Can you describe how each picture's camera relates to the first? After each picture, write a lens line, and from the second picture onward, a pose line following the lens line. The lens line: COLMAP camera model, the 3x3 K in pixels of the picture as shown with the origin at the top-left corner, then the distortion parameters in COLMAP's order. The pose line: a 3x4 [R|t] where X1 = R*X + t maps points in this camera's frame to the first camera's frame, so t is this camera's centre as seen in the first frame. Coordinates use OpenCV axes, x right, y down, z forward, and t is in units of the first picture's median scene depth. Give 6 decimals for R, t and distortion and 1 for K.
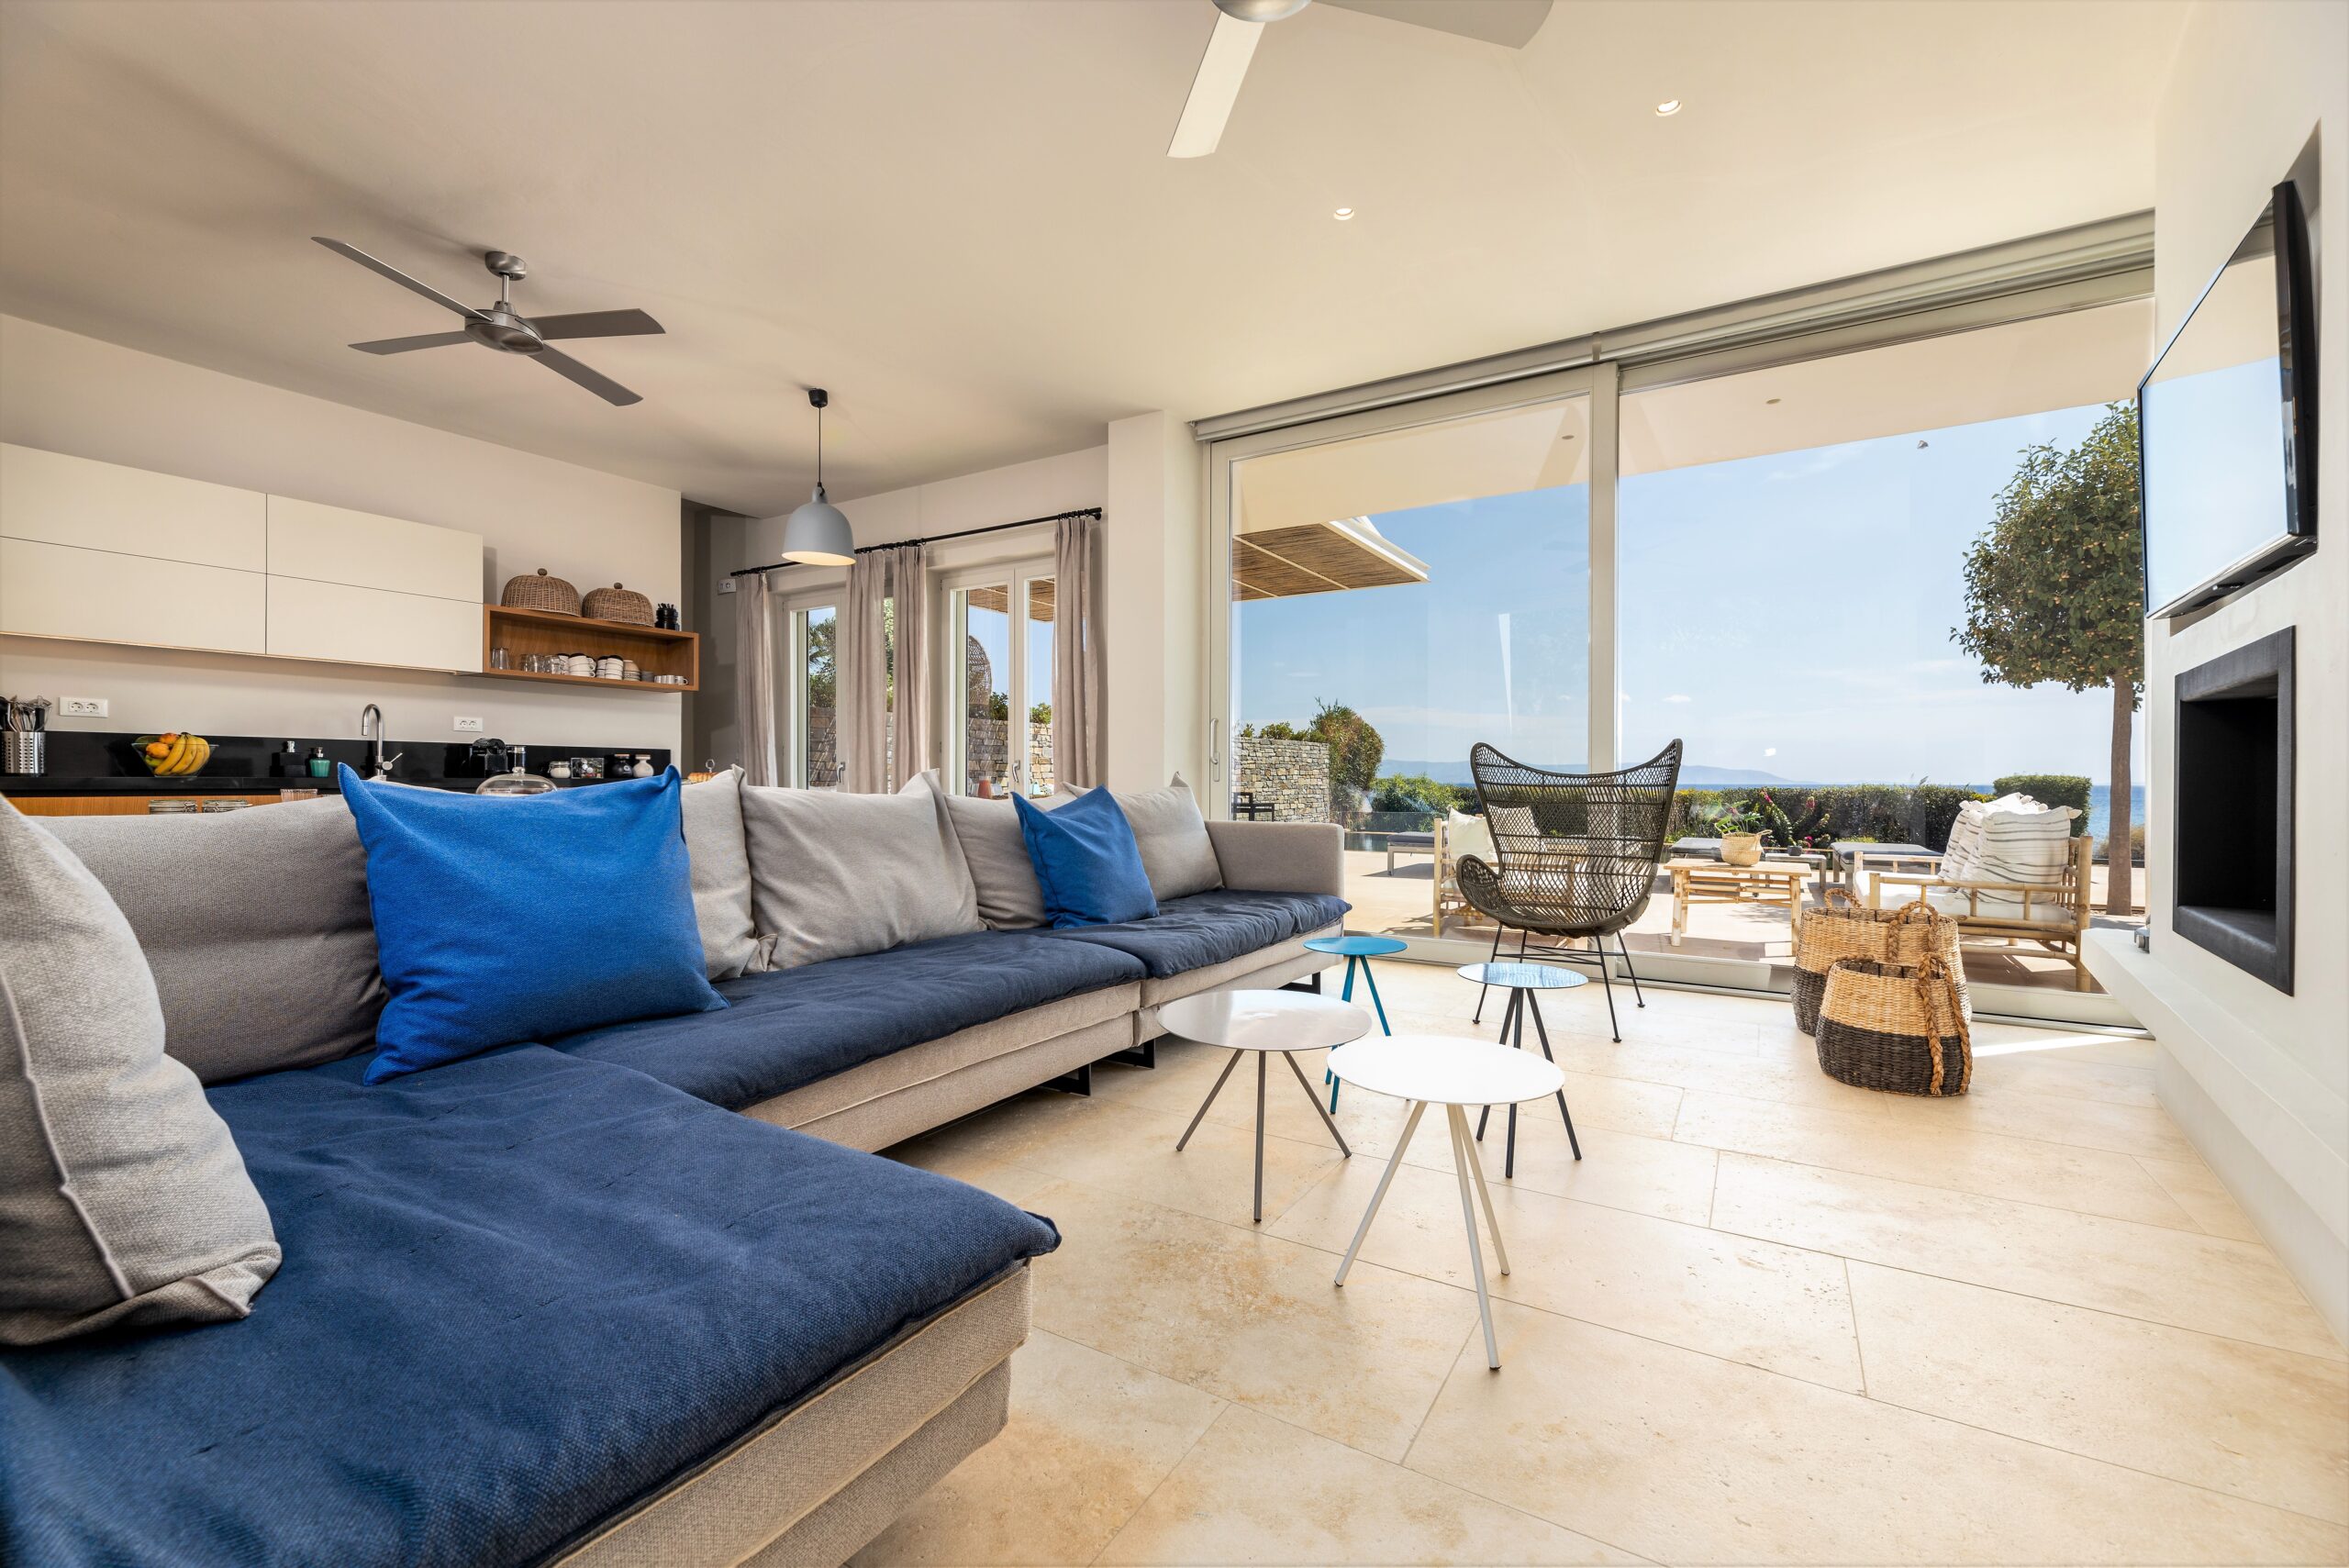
lens RADIAL K [[956.8, 0, 1185.4], [0, 956.8, 783.0], [0, 0, 1]] dist [0.002441, -0.000145]
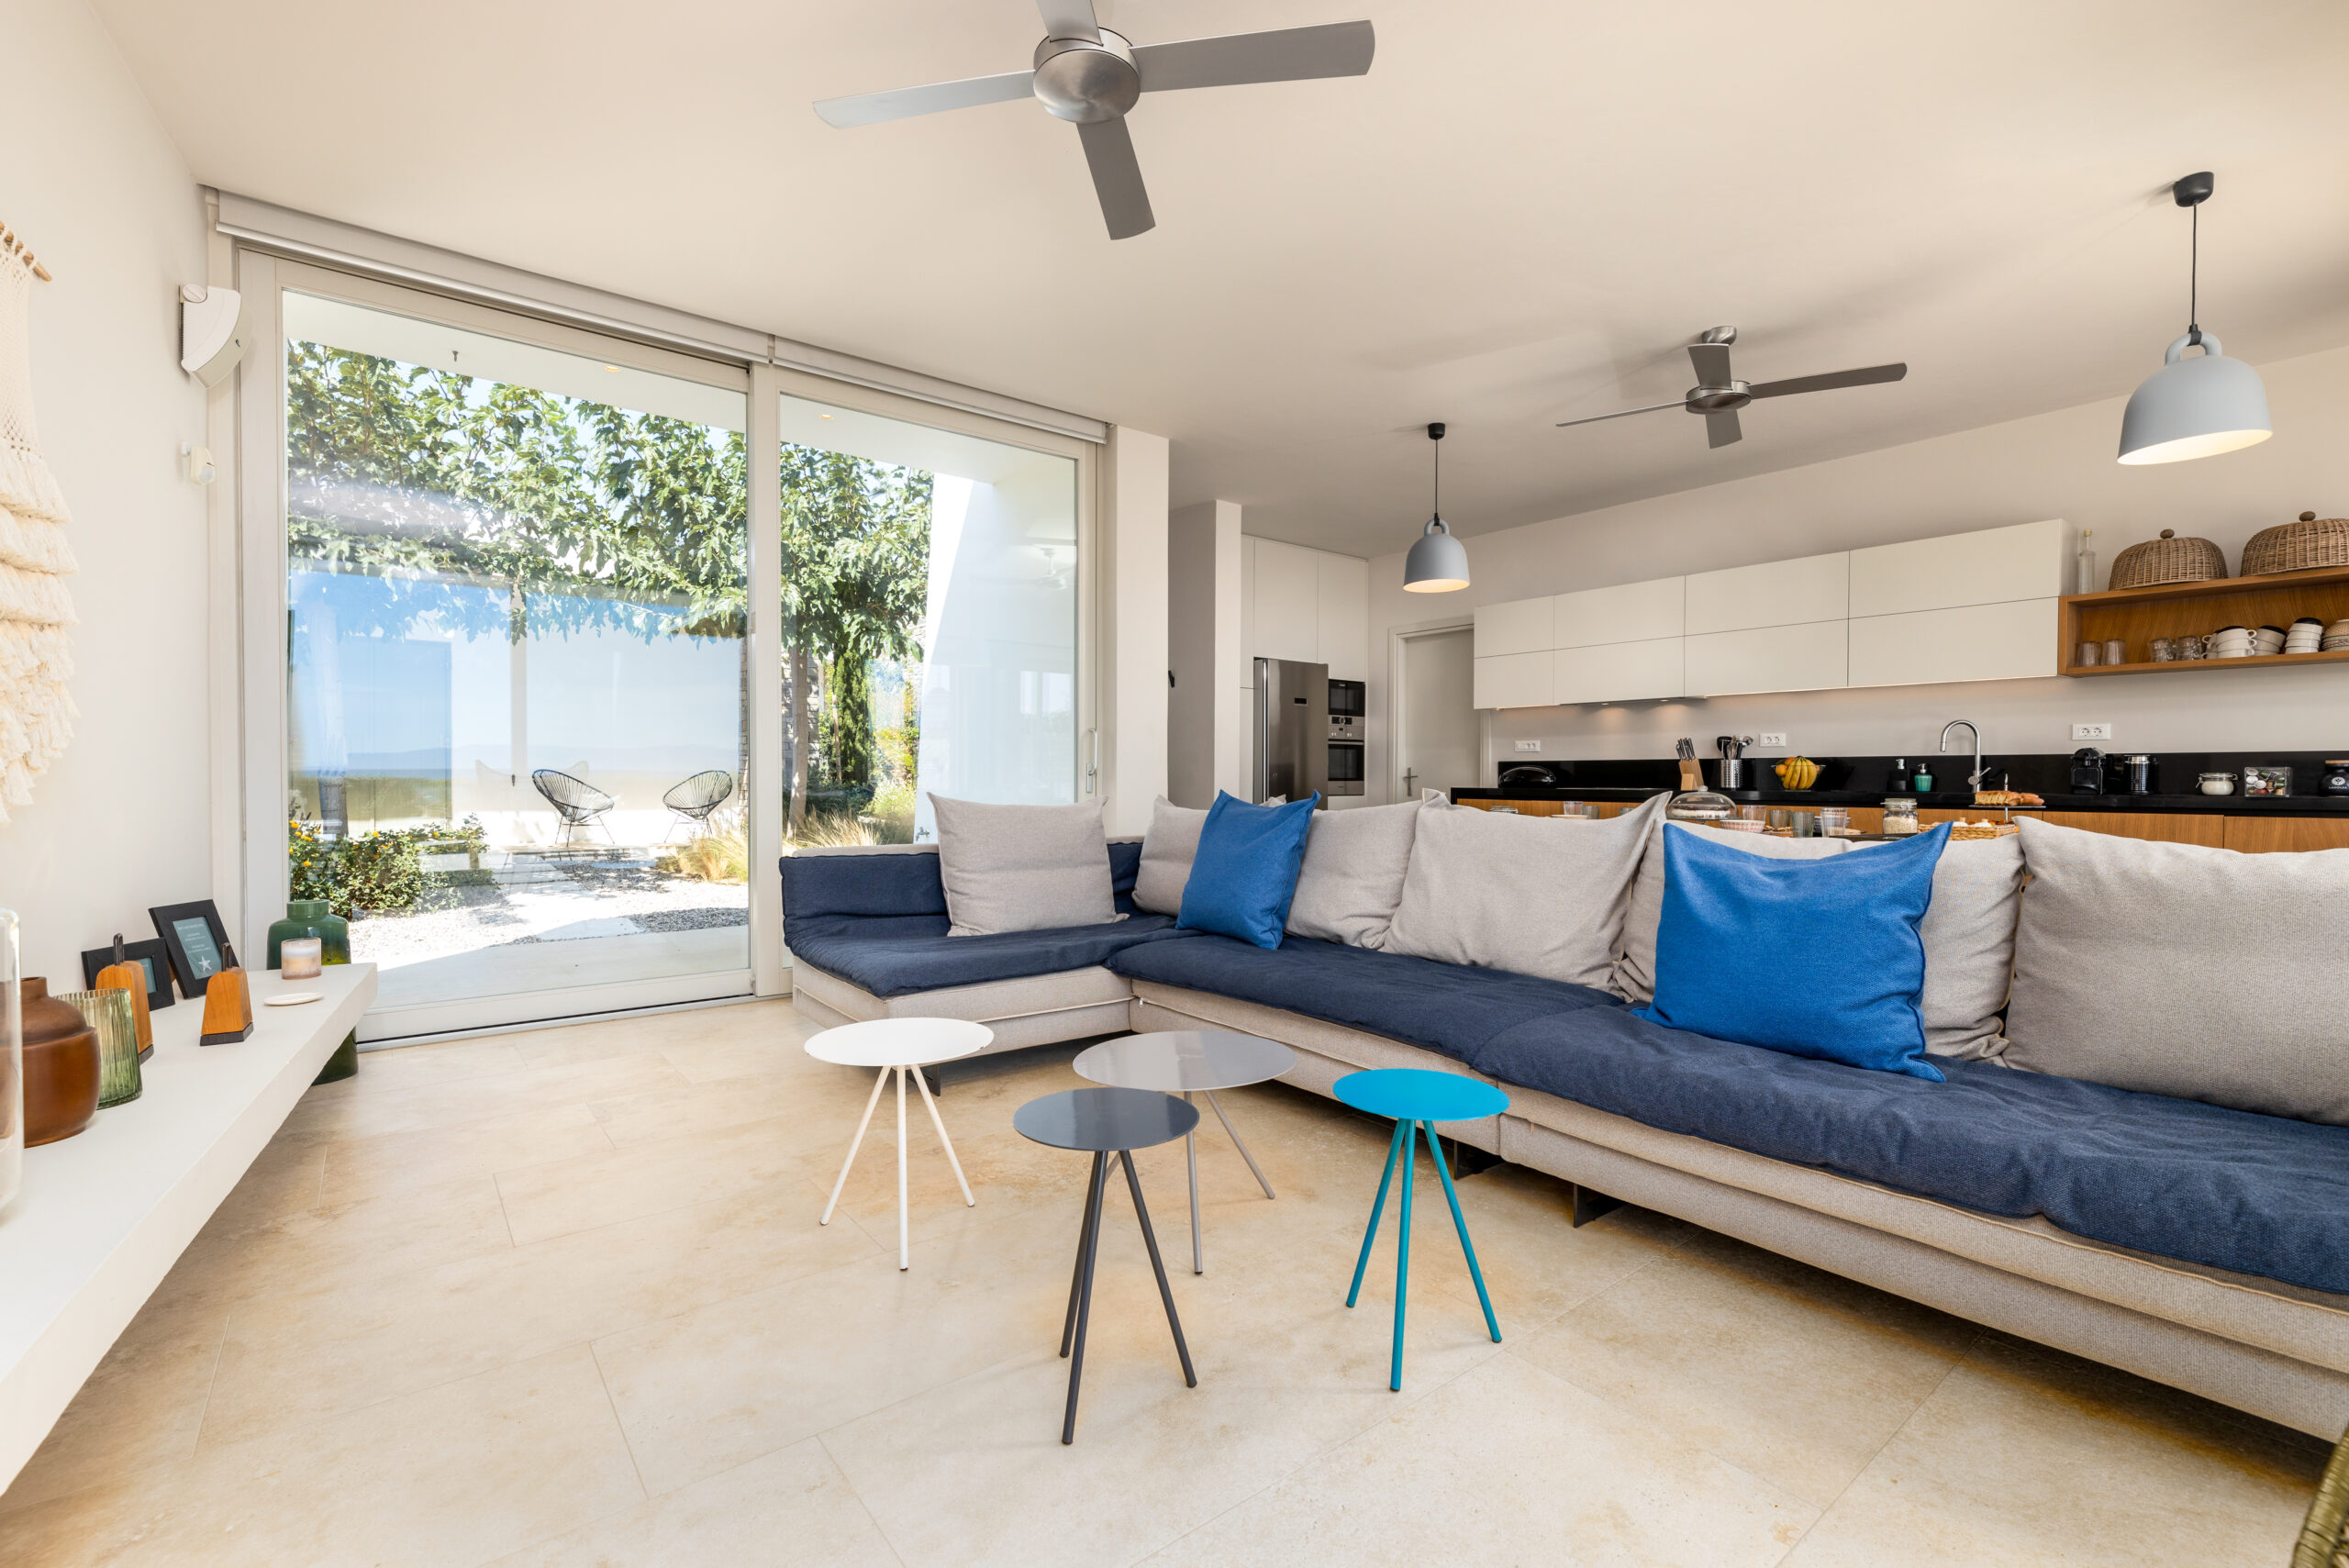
lens RADIAL K [[1021.9, 0, 1168.3], [0, 1021.9, 793.1], [0, 0, 1]] dist [0.000027, -0.001167]
pose [[-0.356860, 0.012248, -0.934078, 0.443096], [-0.004836, 0.999876, 0.014959, -0.015964], [0.934145, 0.009856, -0.356756, 0.572825]]
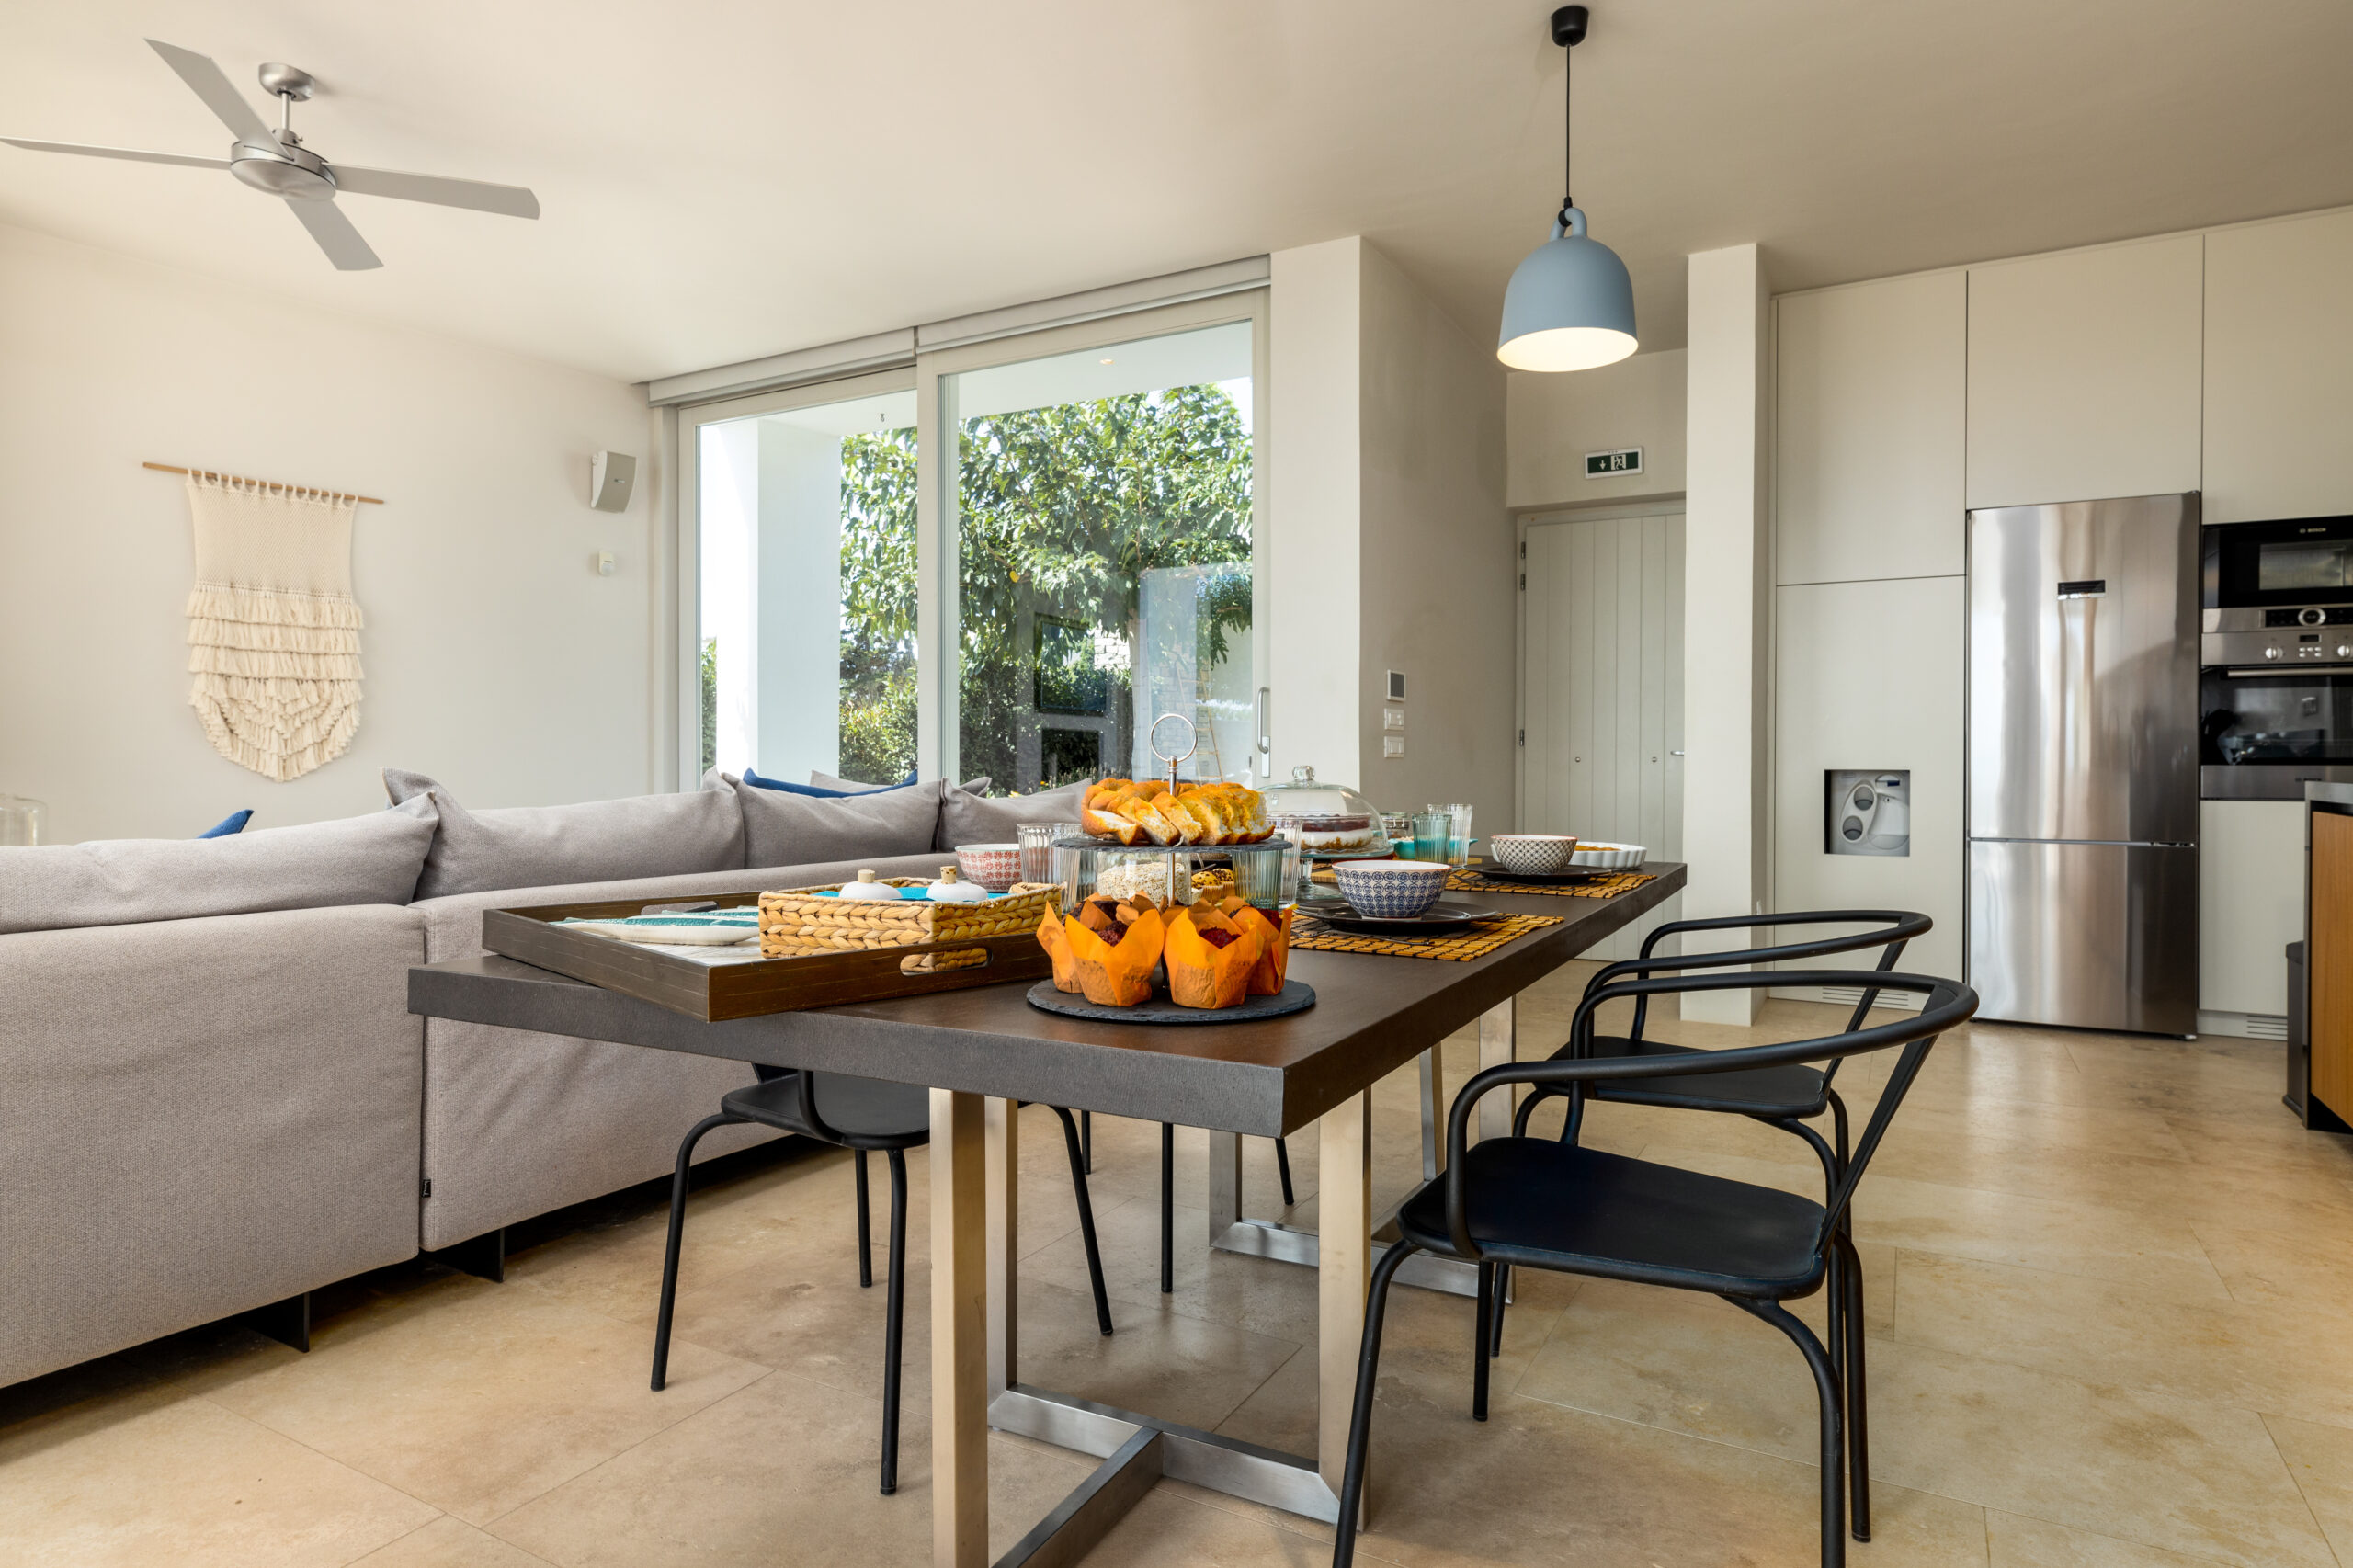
lens RADIAL K [[1278.8, 0, 1155.6], [0, 1278.8, 772.0], [0, 0, 1]] dist [-0.003110, -0.000696]
pose [[-0.999488, -0.002338, -0.031911, -0.399892], [-0.002685, 0.999938, 0.010827, -0.014762], [0.031884, 0.010907, -0.999432, 1.053055]]
